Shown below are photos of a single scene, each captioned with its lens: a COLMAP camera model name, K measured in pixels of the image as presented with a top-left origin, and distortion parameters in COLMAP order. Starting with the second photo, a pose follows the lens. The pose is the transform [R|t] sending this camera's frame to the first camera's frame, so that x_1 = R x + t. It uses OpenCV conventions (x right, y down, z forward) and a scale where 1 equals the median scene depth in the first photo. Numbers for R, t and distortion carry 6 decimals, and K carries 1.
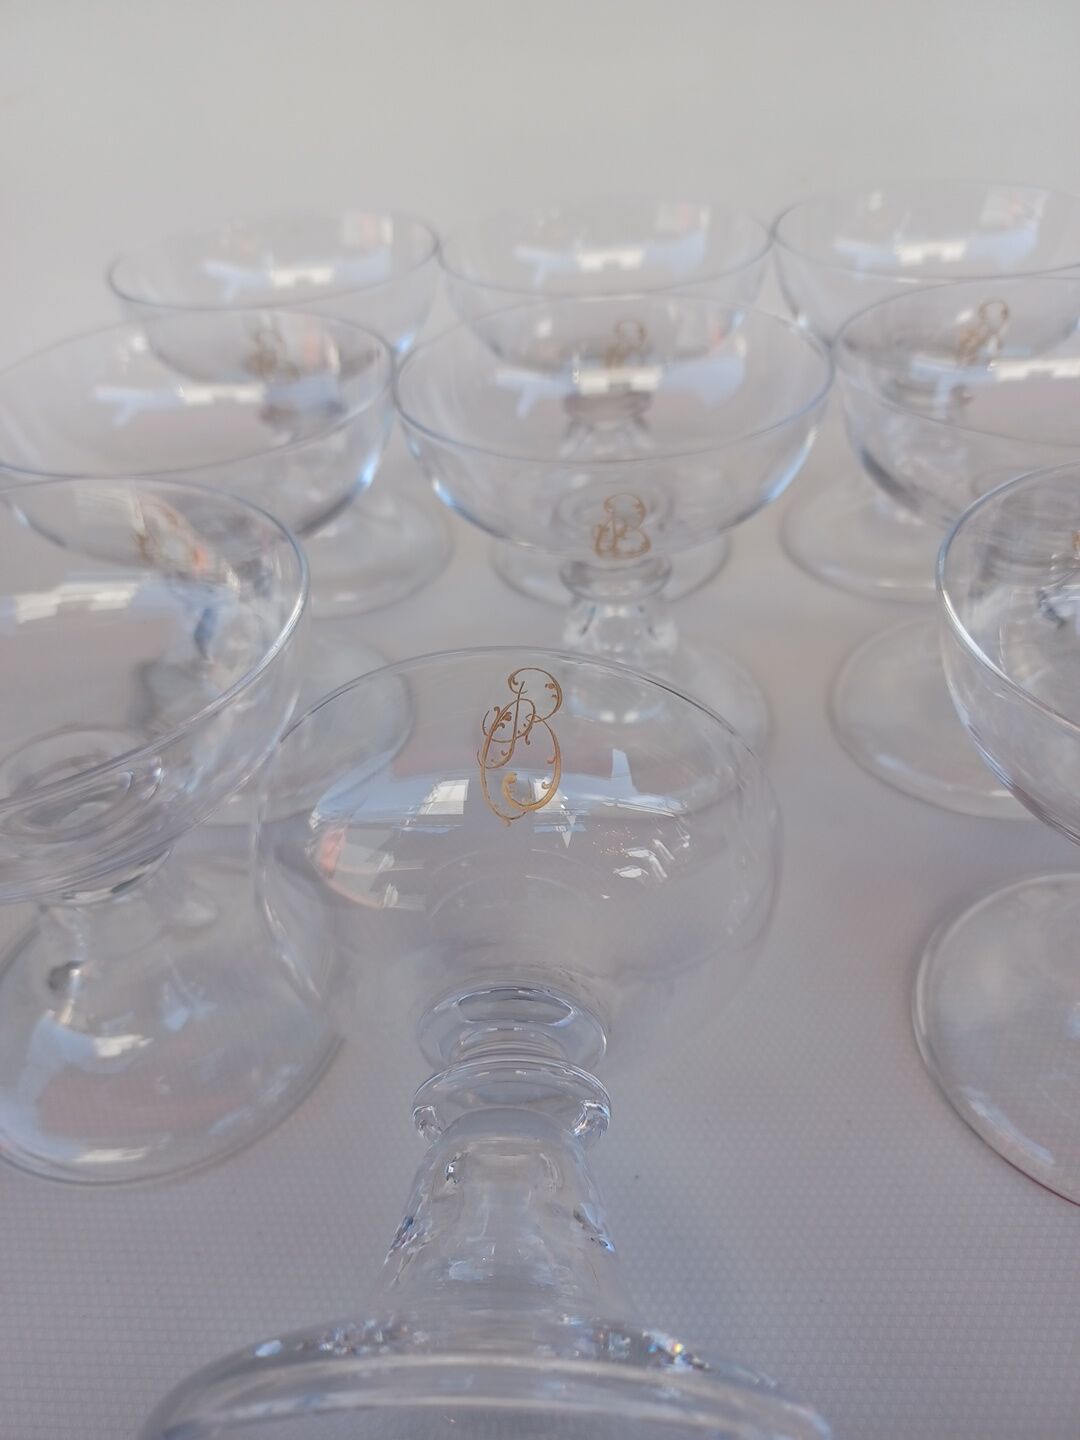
lens RADIAL K [[1051.9, 0, 540.0], [0, 1051.9, 720.0], [0, 0, 1]] dist [-0.004477, -0.002173]
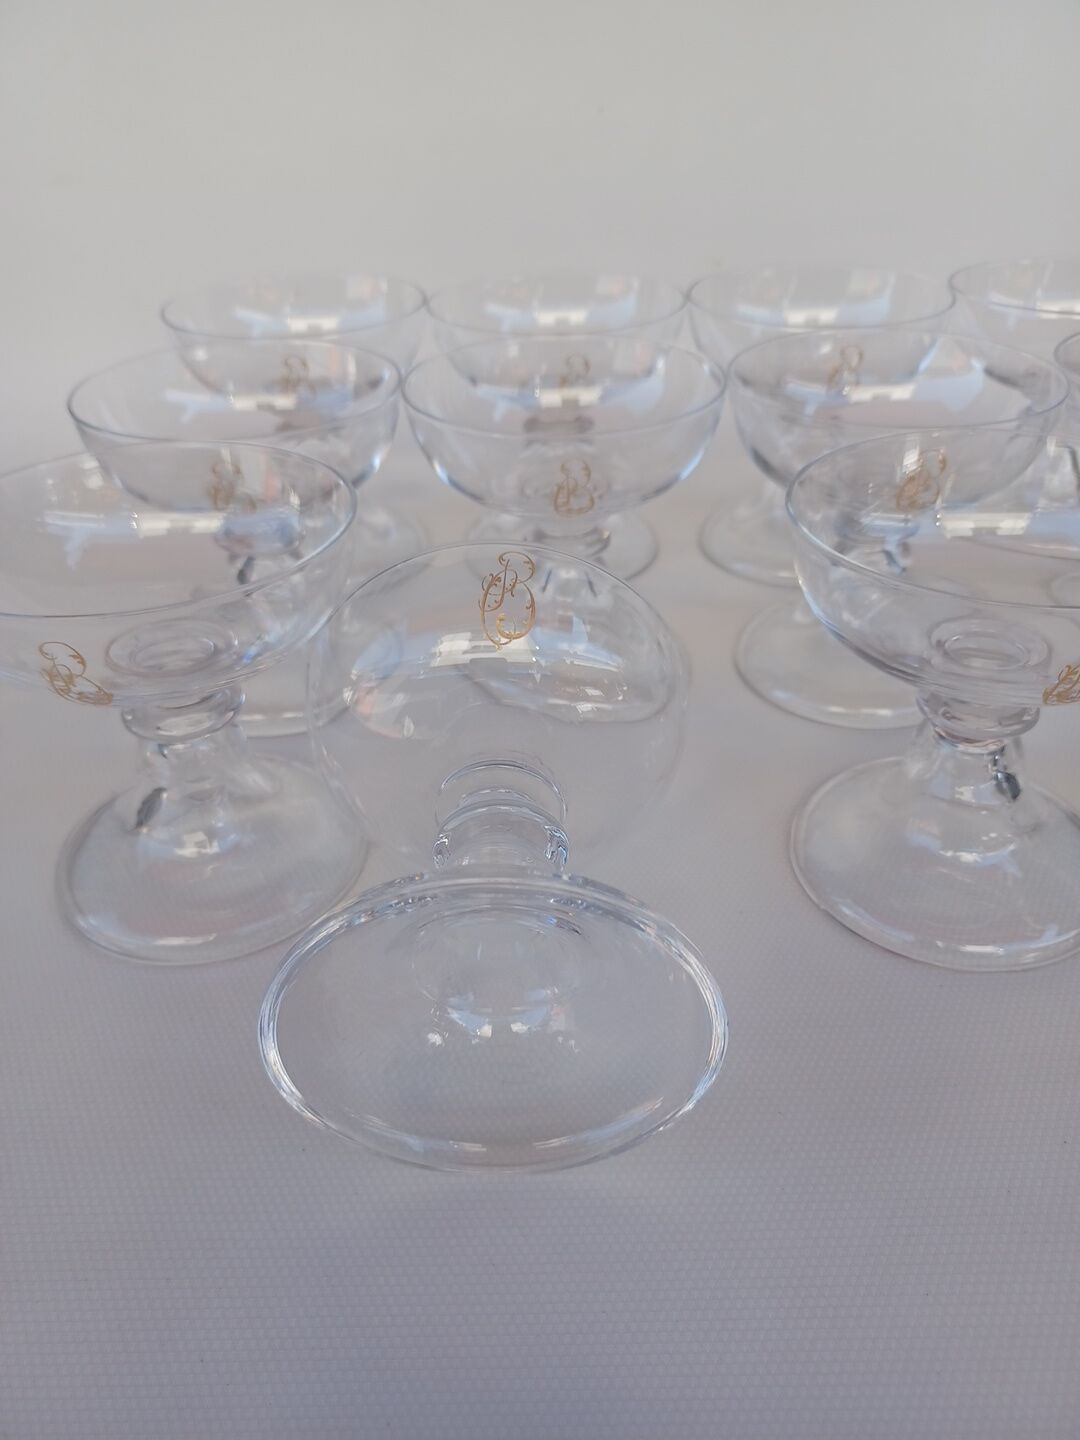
lens RADIAL K [[1071.4, 0, 540.0], [0, 1071.4, 720.0], [0, 0, 1]] dist [0.029326, -0.000452]
pose [[0.998474, 0.004747, 0.055020, -0.034145], [0.000481, 0.995512, -0.094634, 0.209021], [-0.055223, 0.094516, 0.993991, -0.297925]]
